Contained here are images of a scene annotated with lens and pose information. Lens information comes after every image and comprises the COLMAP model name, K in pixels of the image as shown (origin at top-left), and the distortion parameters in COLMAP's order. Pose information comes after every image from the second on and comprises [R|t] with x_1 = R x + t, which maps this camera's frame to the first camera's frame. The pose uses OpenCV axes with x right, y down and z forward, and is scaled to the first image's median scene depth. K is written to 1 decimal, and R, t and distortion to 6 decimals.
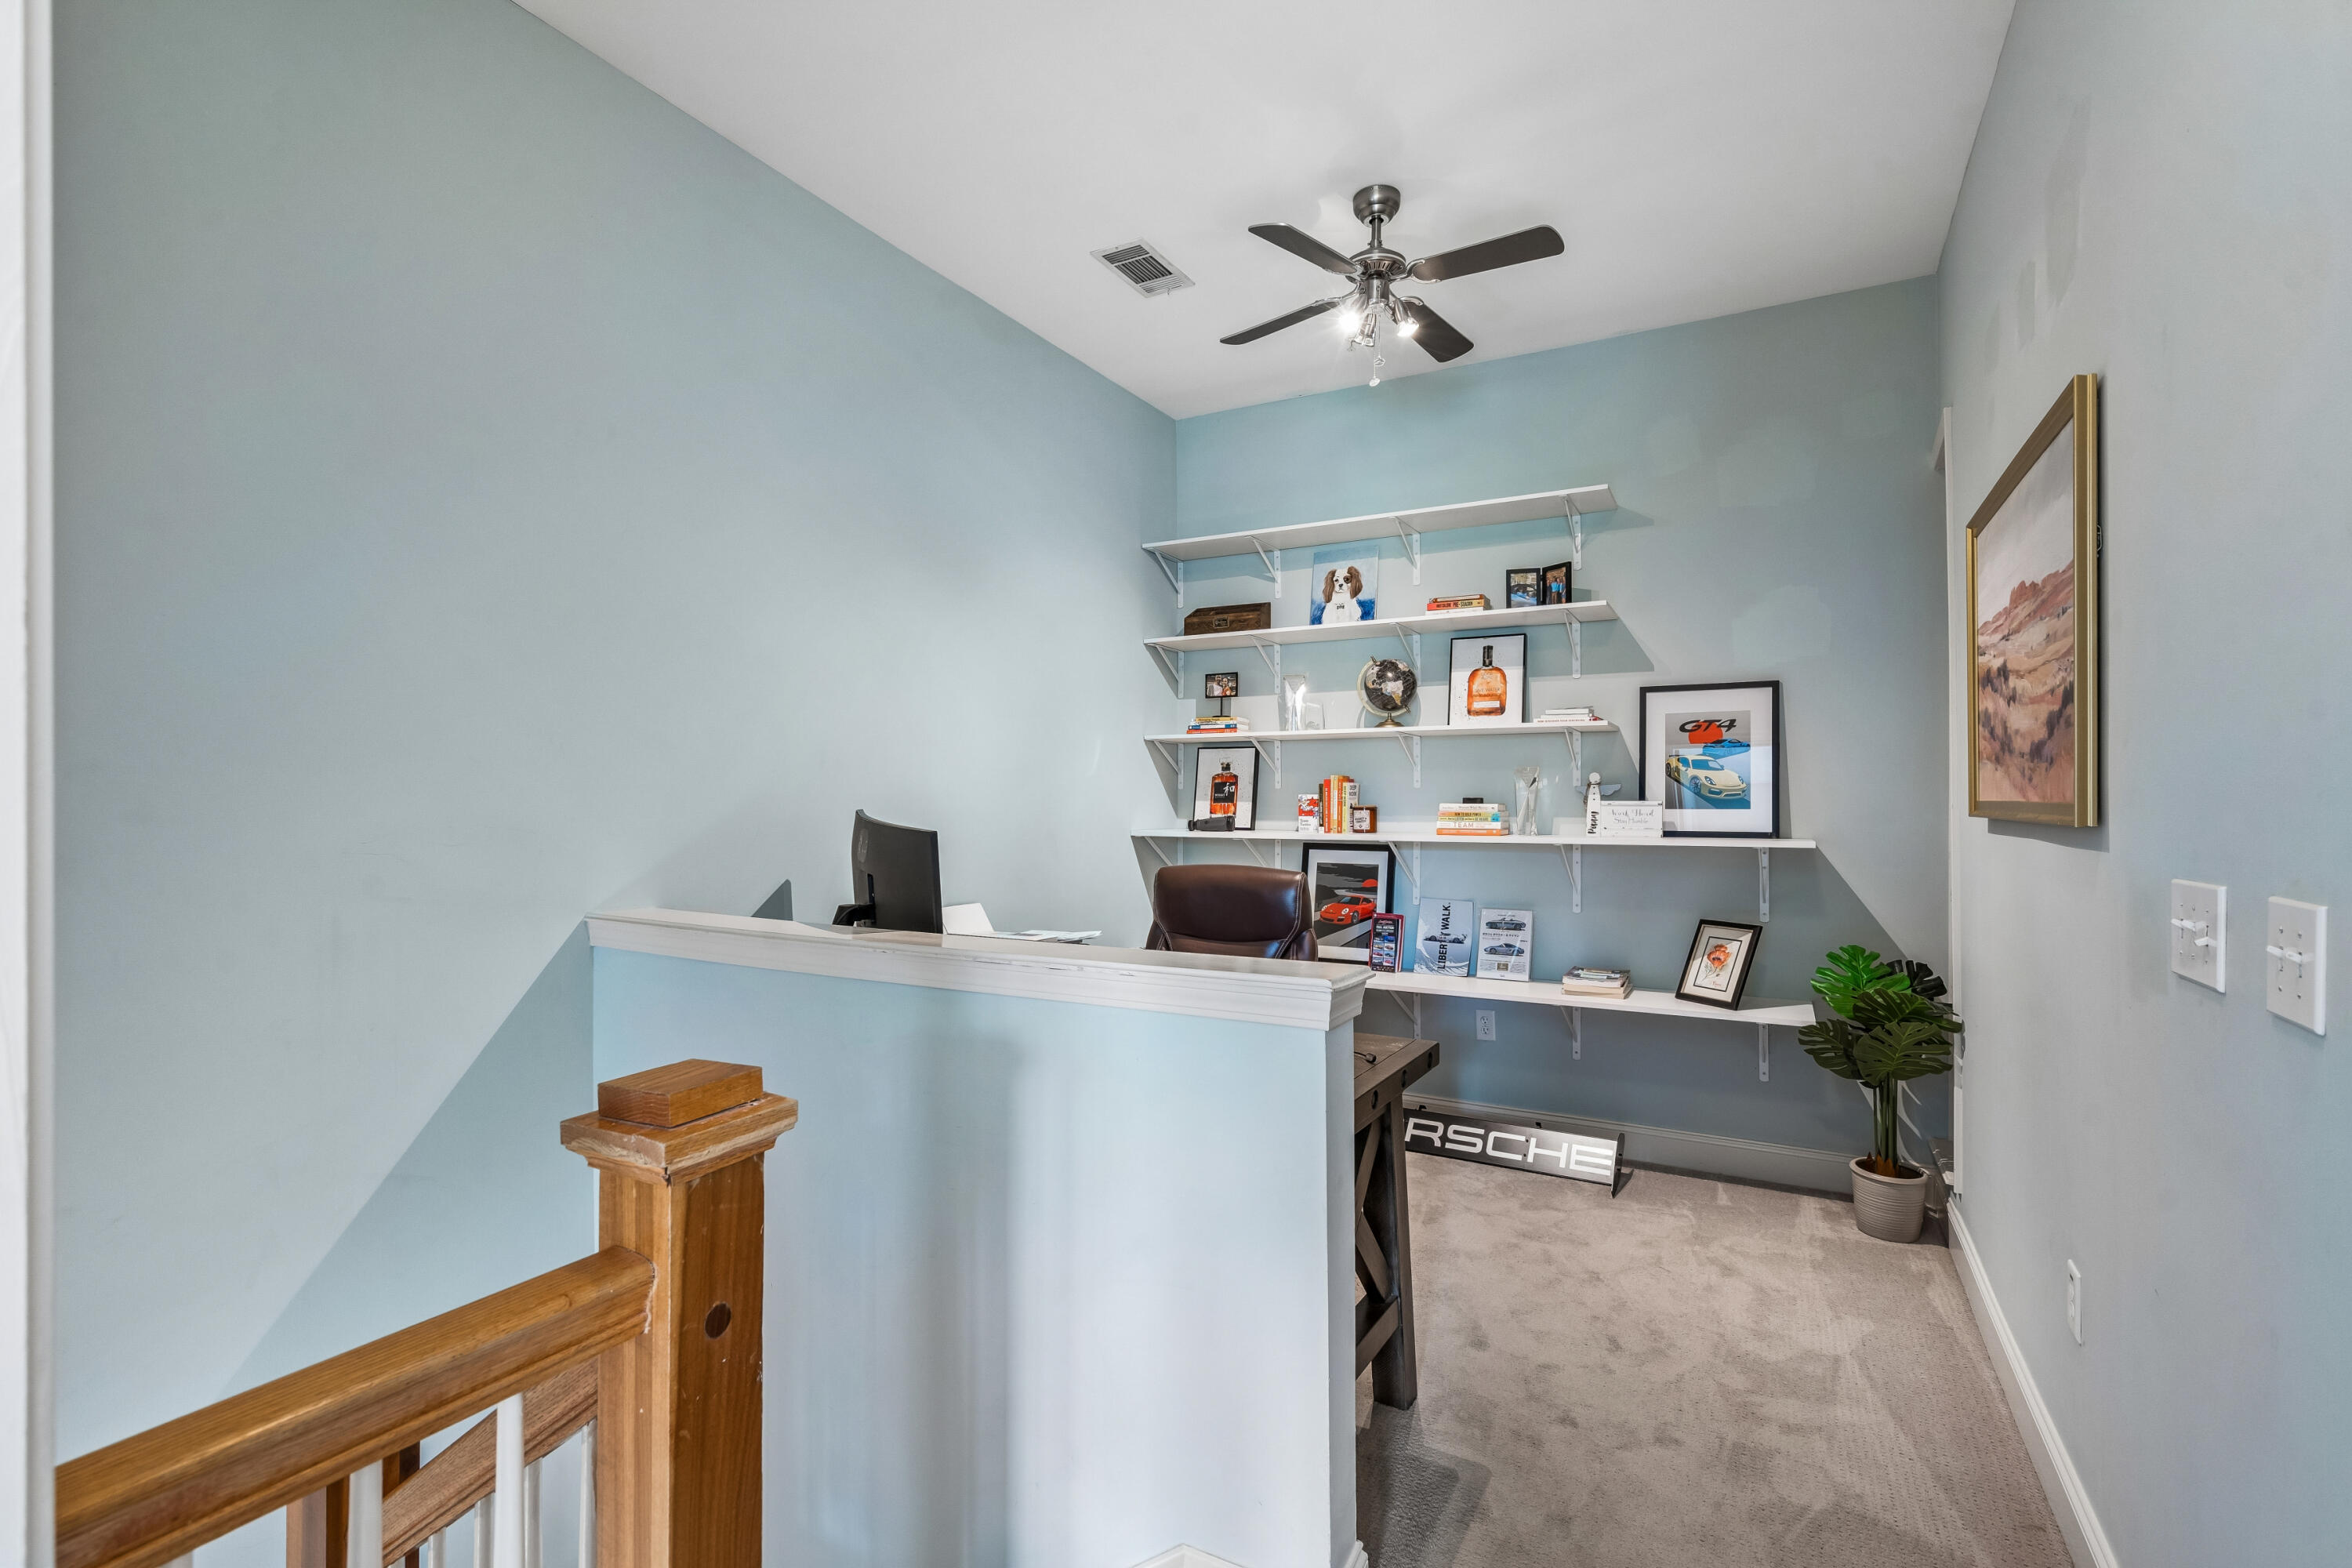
lens RADIAL K [[1076.9, 0, 1176.9], [0, 1076.9, 789.0], [0, 0, 1]] dist [-0.001076, 0.000606]
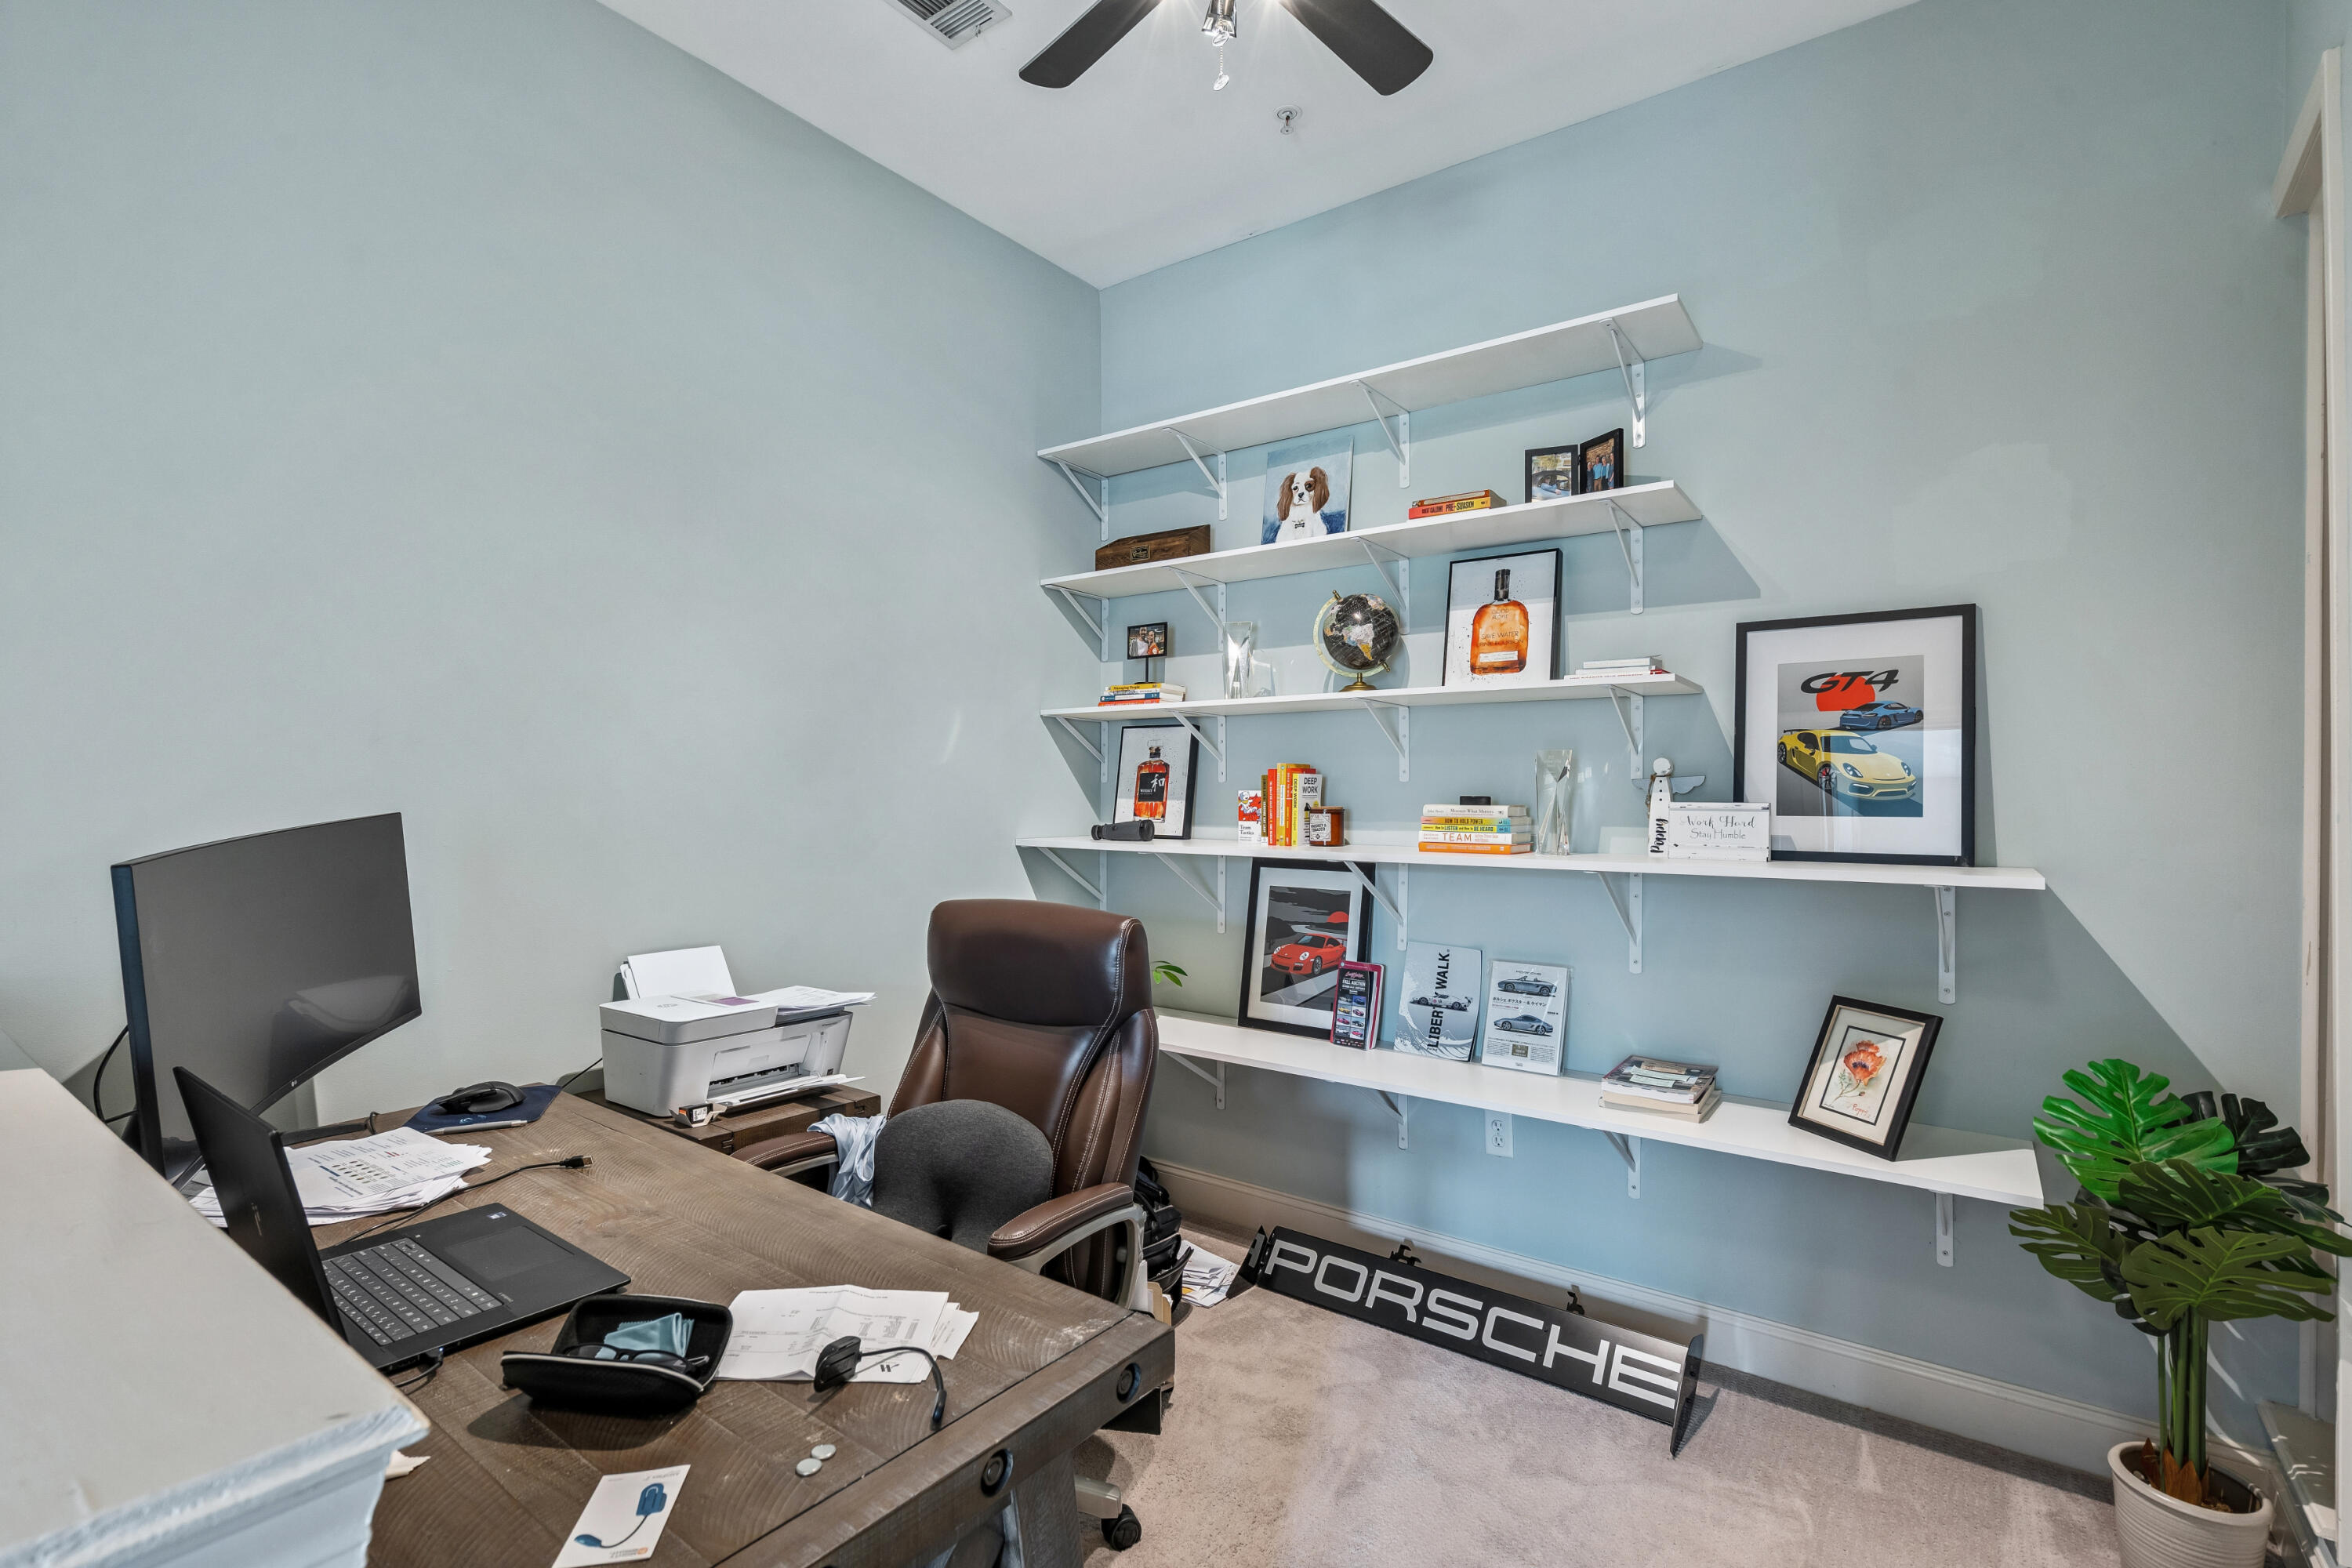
lens RADIAL K [[1076.9, 0, 1172.3], [0, 1076.9, 788.1], [0, 0, 1]] dist [-0.001076, 0.000606]
pose [[0.991816, 0.003512, -0.127631, 0.182852], [-0.003065, 0.999988, 0.003698, 0.001196], [0.127642, -0.003276, 0.991815, 0.330263]]
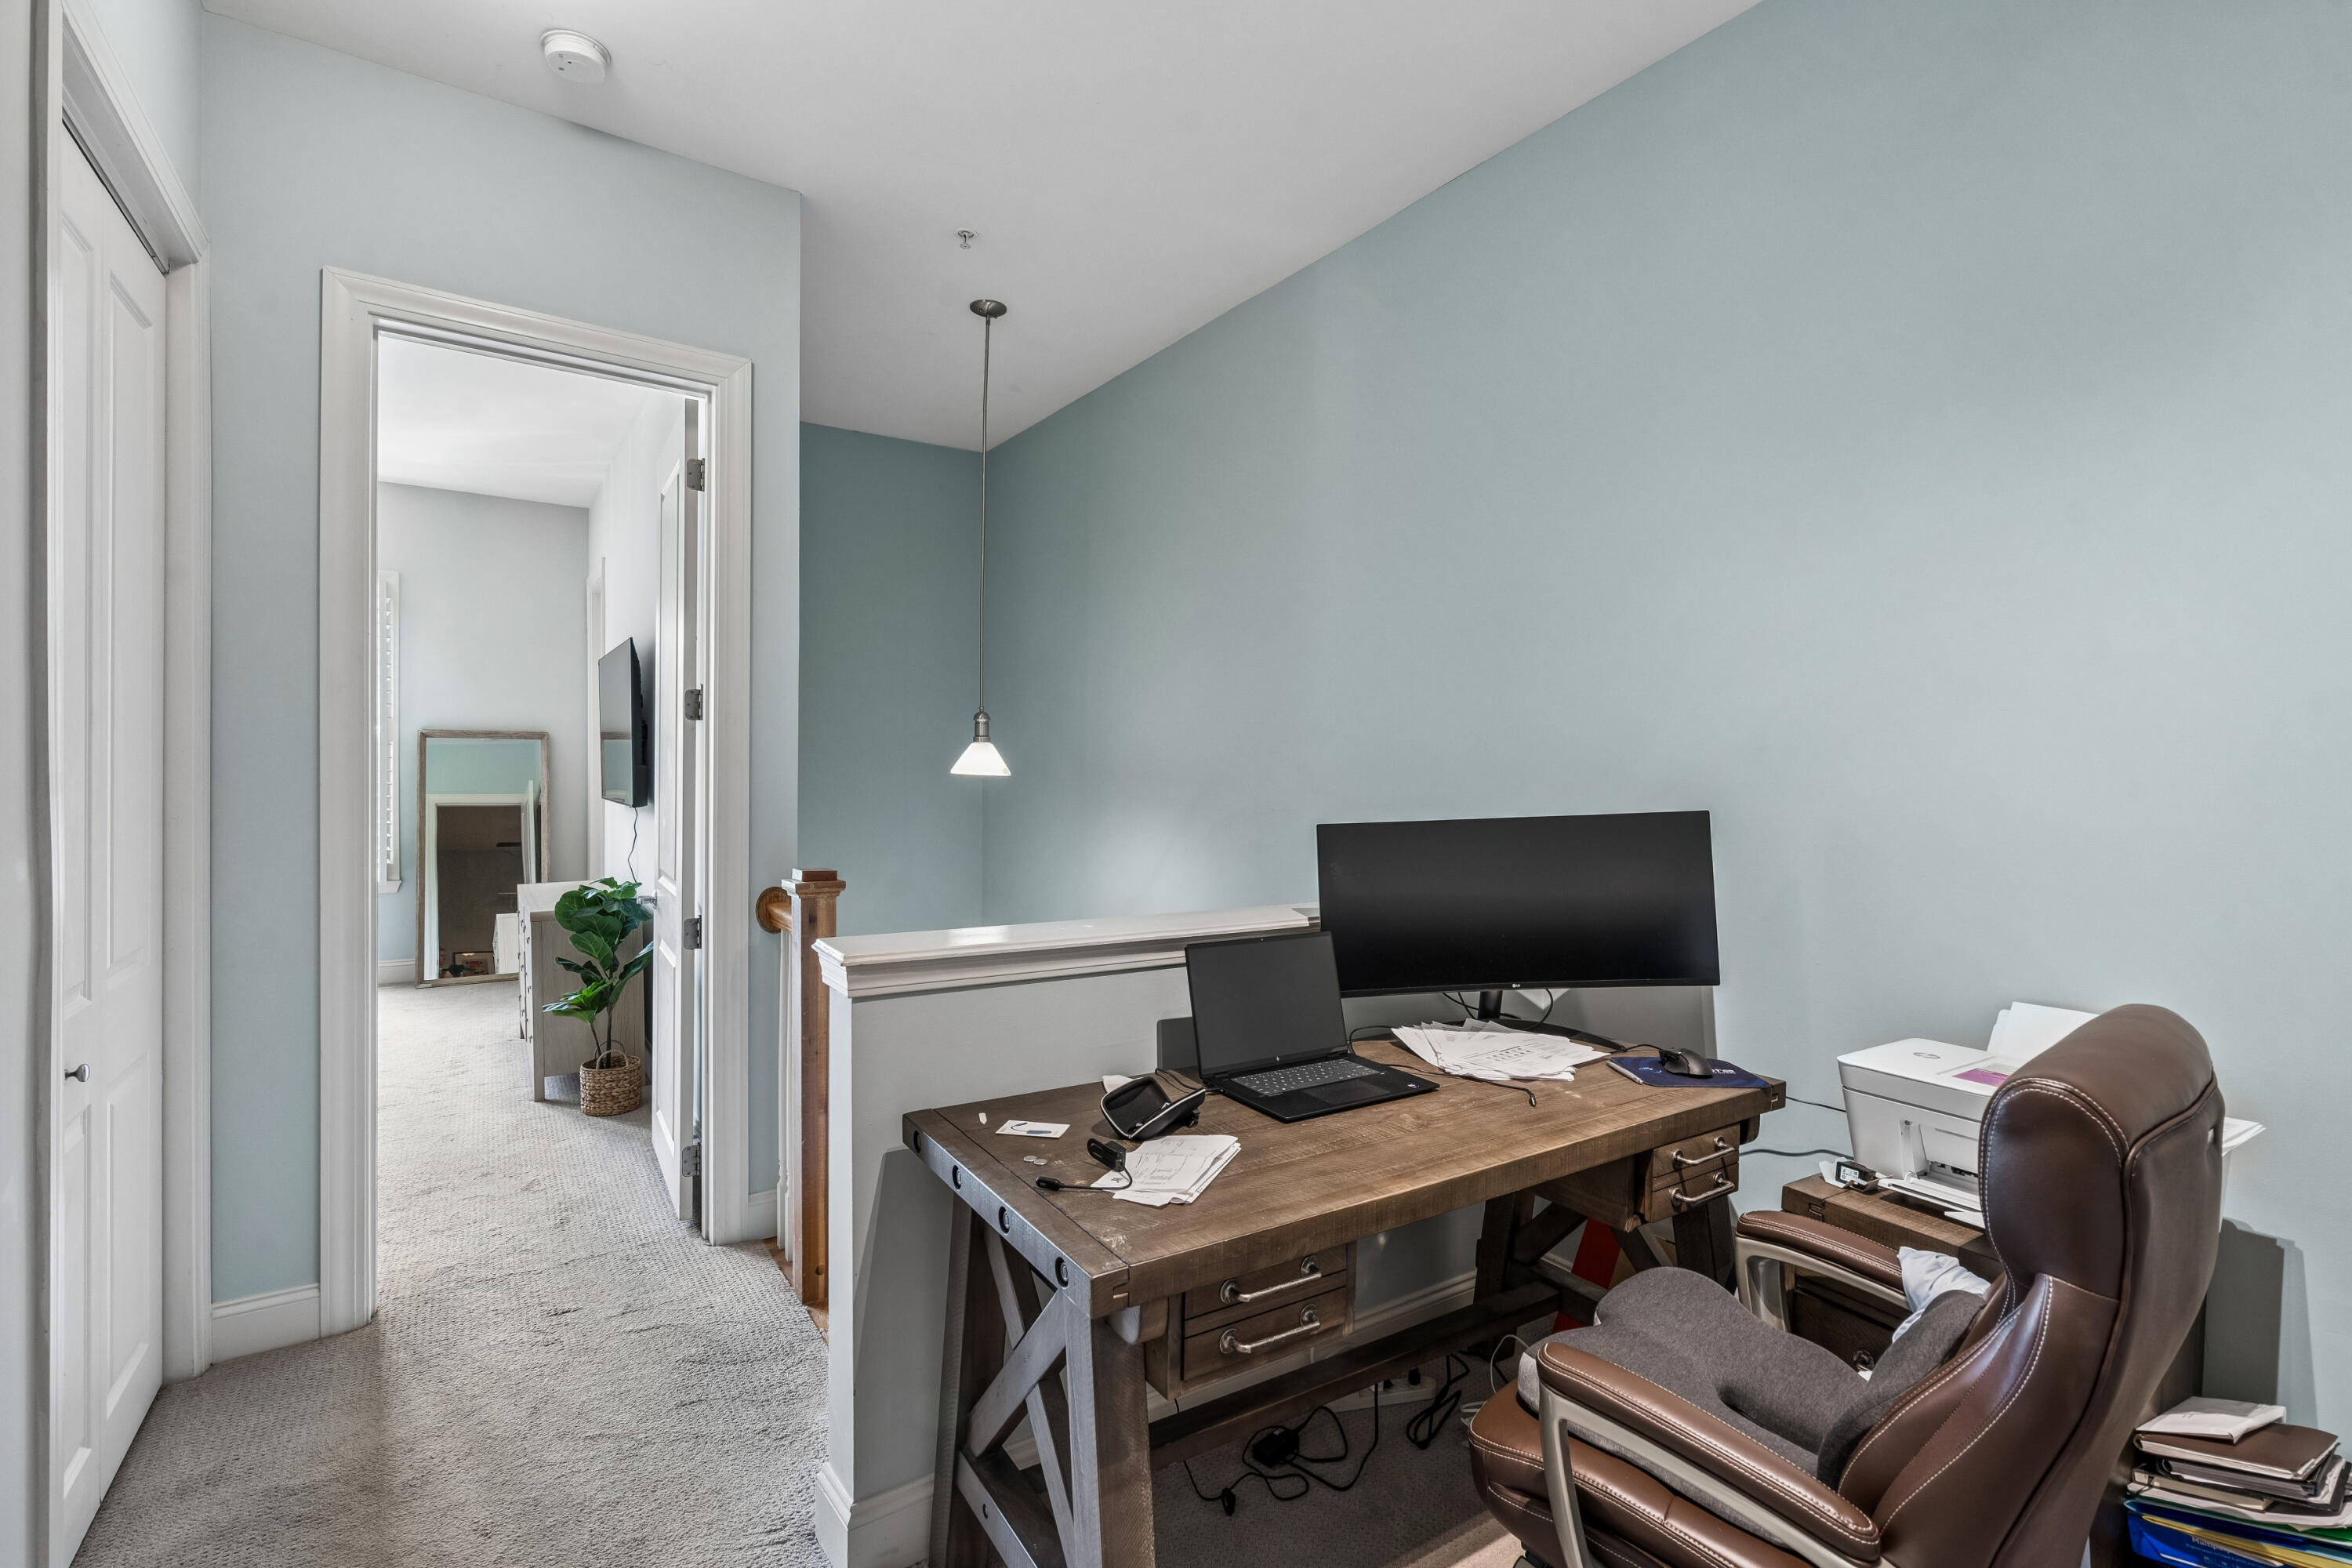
lens RADIAL K [[1076.9, 0, 1167.0], [0, 1076.9, 787.7], [0, 0, 1]] dist [-0.001076, 0.000606]
pose [[-0.475372, 0.012422, -0.879697, 0.336253], [-0.001833, 0.999884, 0.015110, -0.002891], [0.879783, 0.008795, -0.475294, 0.628311]]
